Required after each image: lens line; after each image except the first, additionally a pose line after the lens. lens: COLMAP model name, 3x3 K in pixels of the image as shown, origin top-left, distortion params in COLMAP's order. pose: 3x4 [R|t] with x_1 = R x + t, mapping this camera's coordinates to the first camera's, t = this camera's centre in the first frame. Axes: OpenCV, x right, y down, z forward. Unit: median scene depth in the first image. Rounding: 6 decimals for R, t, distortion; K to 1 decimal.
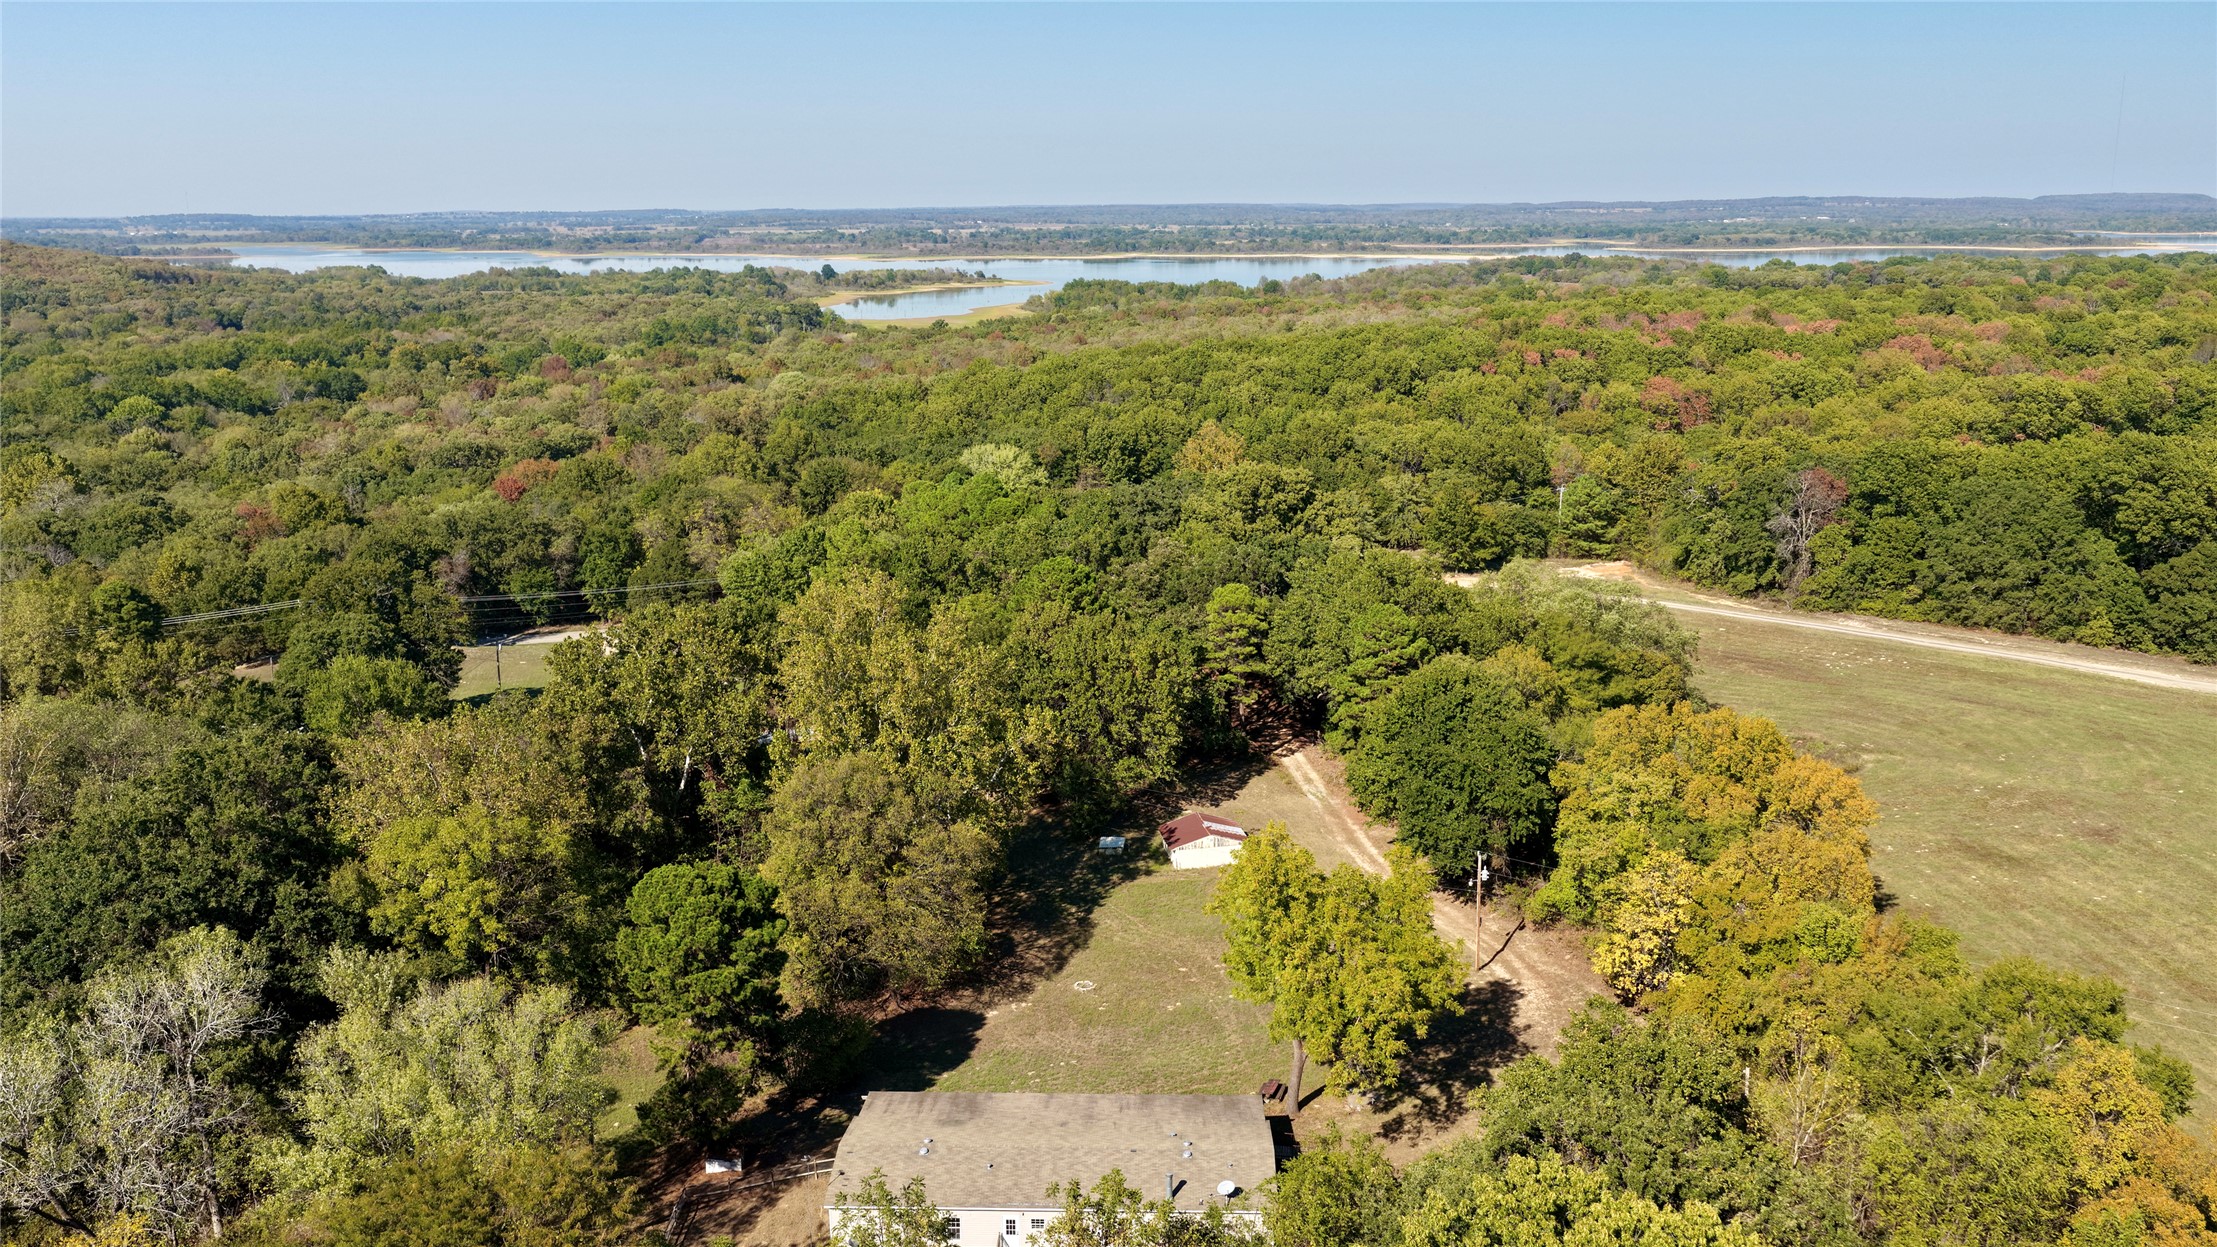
lens RADIAL K [[1835.2, 0, 1112.9], [0, 1835.2, 629.6], [0, 0, 1]] dist [-0.013603, 0.031737]
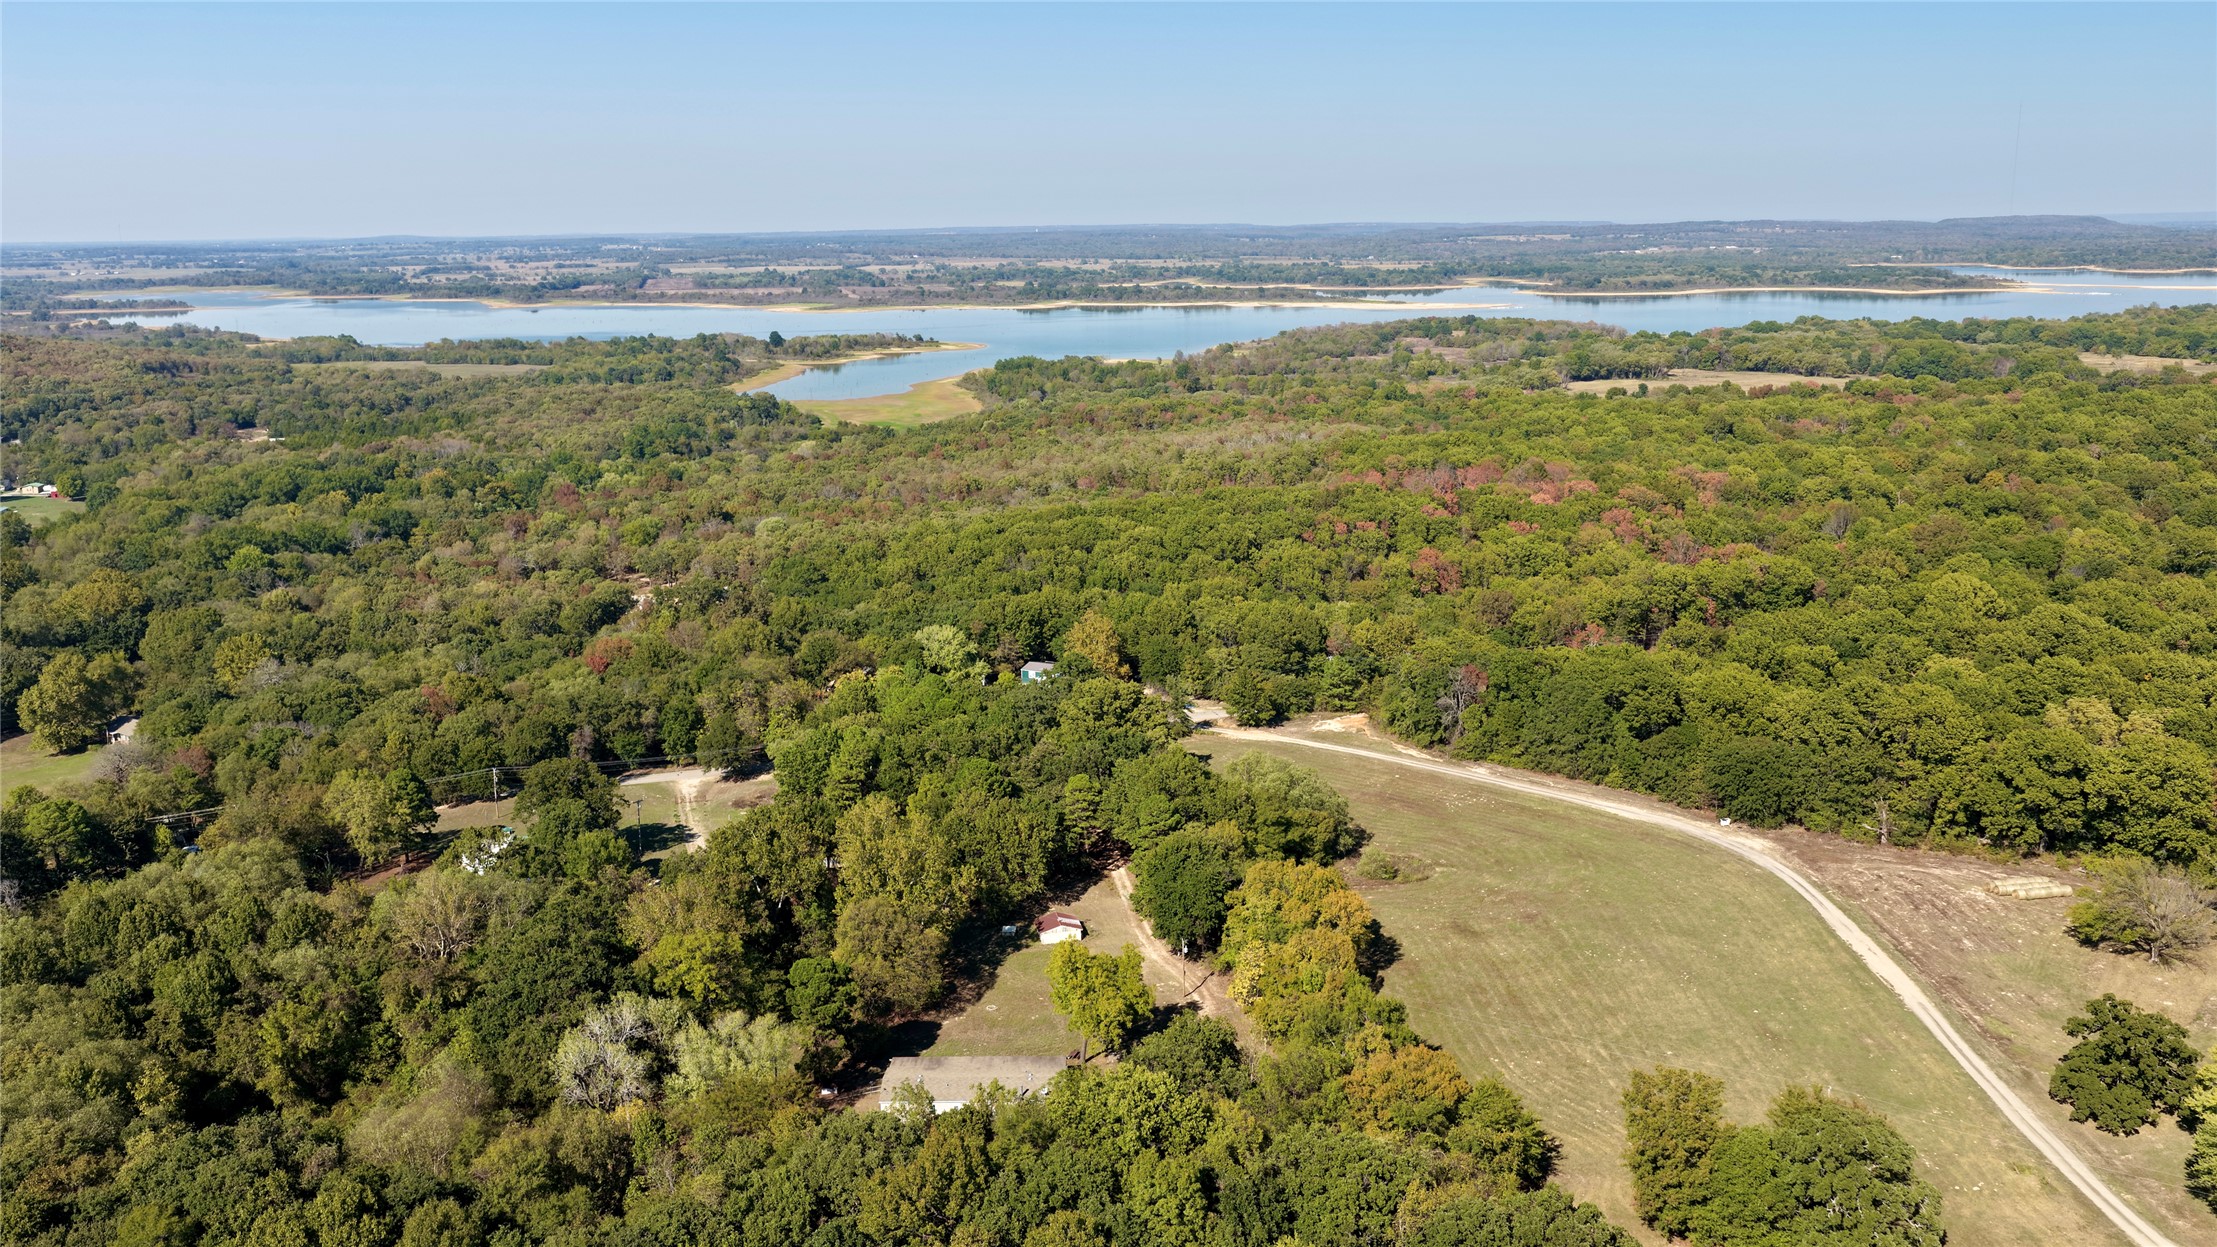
lens RADIAL K [[1835.2, 0, 1112.9], [0, 1835.2, 629.6], [0, 0, 1]] dist [-0.013603, 0.031737]
pose [[0.999390, -0.012916, 0.032460, 0.041677], [0.013179, 0.999882, -0.007924, -0.147391], [-0.032354, 0.008347, 0.999442, -0.739378]]
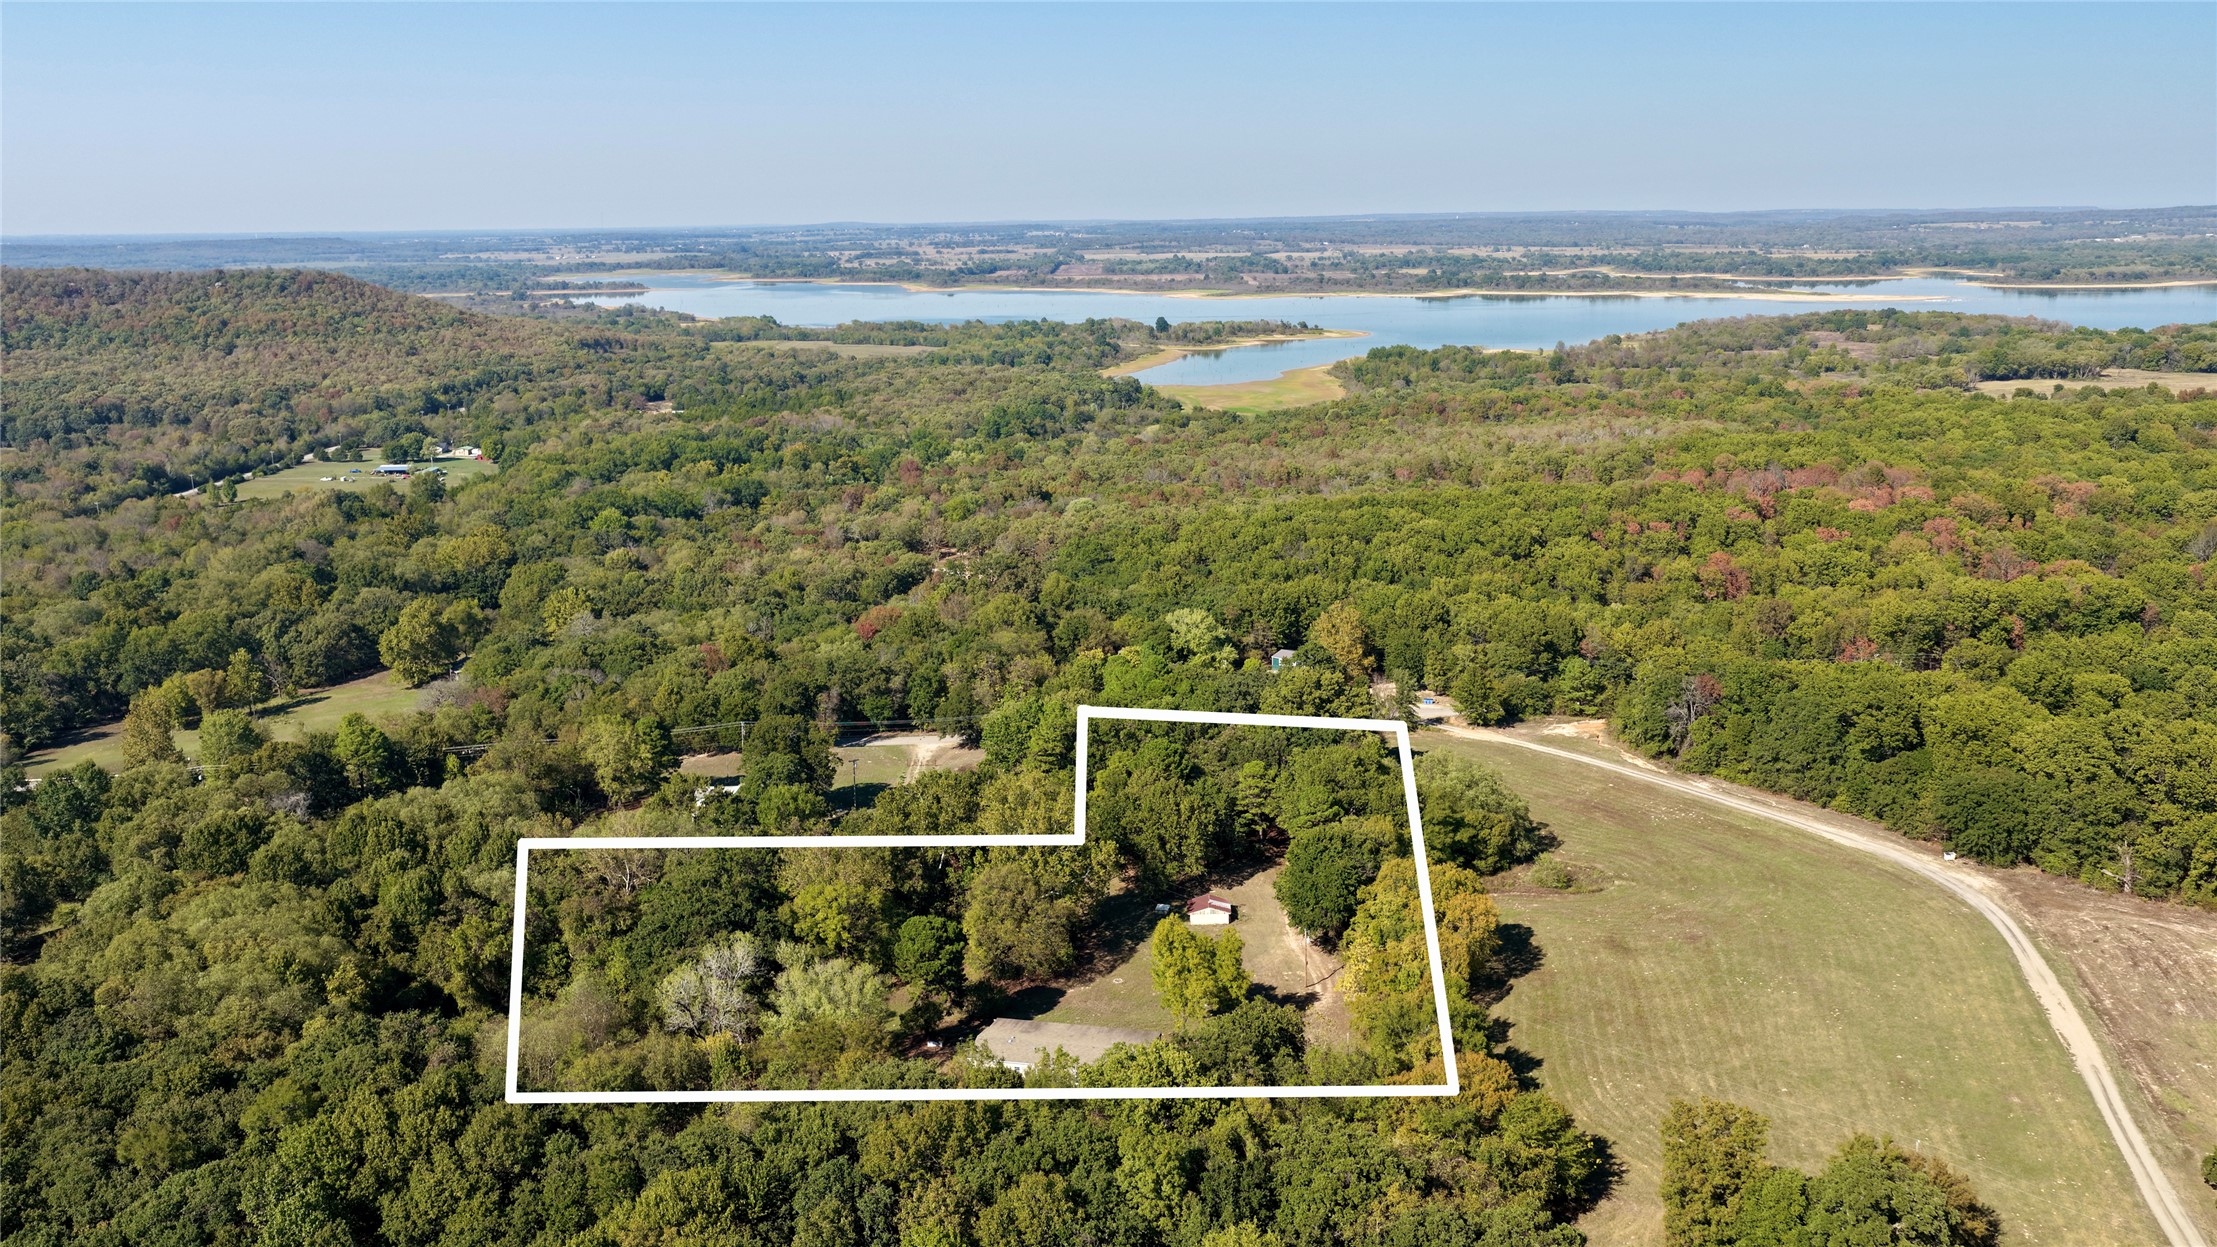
lens RADIAL K [[1835.2, 0, 1112.9], [0, 1835.2, 629.6], [0, 0, 1]] dist [-0.013603, 0.031737]
pose [[0.981960, 0.035067, -0.185811, 0.251194], [-0.035423, 0.999371, 0.001402, -0.147186], [0.185743, 0.005205, 0.982585, -0.745560]]
